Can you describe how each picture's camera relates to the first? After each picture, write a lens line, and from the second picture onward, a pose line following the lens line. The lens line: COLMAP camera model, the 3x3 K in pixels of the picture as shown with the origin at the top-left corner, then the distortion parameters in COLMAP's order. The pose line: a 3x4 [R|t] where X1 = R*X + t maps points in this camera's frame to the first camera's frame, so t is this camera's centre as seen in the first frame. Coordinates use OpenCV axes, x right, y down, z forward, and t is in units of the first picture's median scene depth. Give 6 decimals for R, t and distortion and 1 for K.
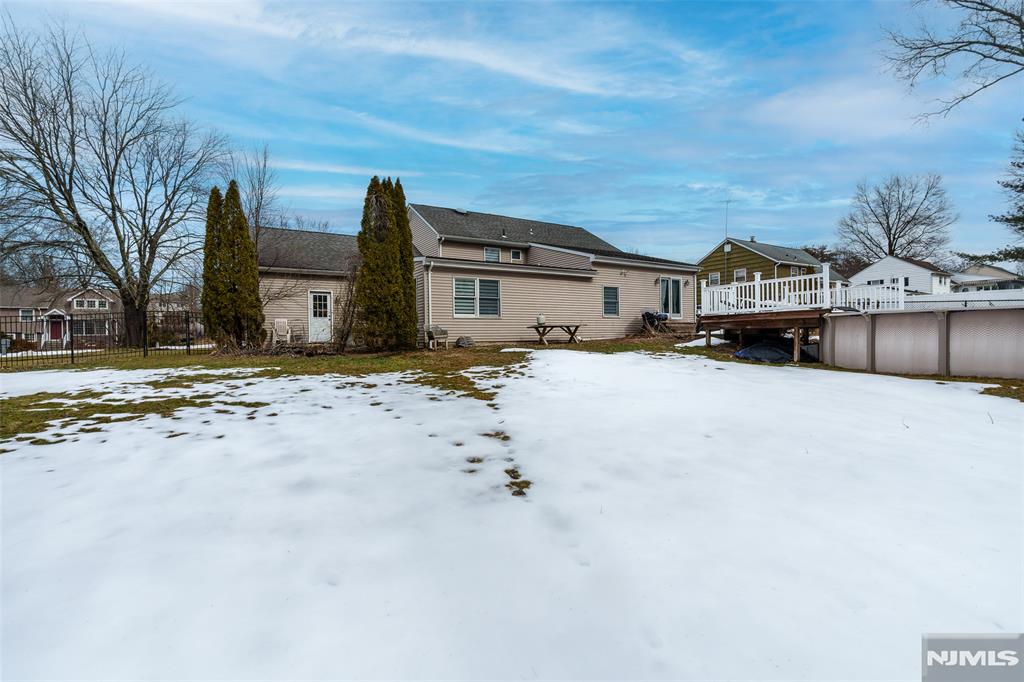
lens RADIAL K [[470.2, 0, 517.8], [0, 470.2, 328.3], [0, 0, 1]] dist [0.002256, 0.000224]
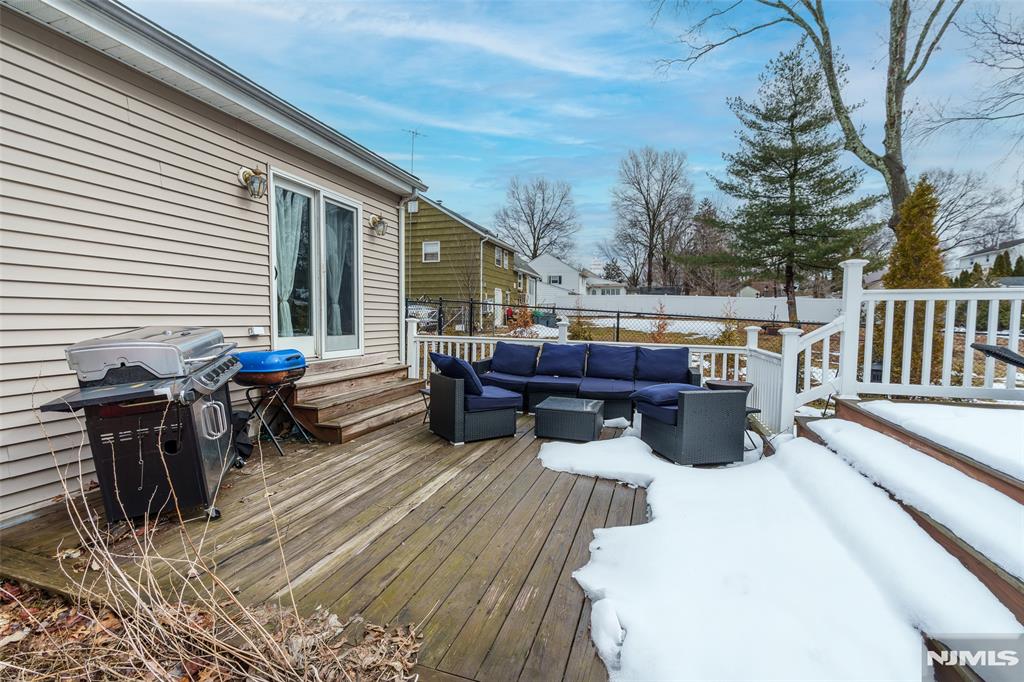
lens RADIAL K [[463.4, 0, 512.0], [0, 463.4, 341.0], [0, 0, 1]] dist [0.017271, 0.000140]
pose [[0.762433, -0.008854, 0.647007, 0.199354], [-0.034660, 0.997912, 0.054499, -0.037973], [-0.646139, -0.063977, 0.760534, 0.610841]]
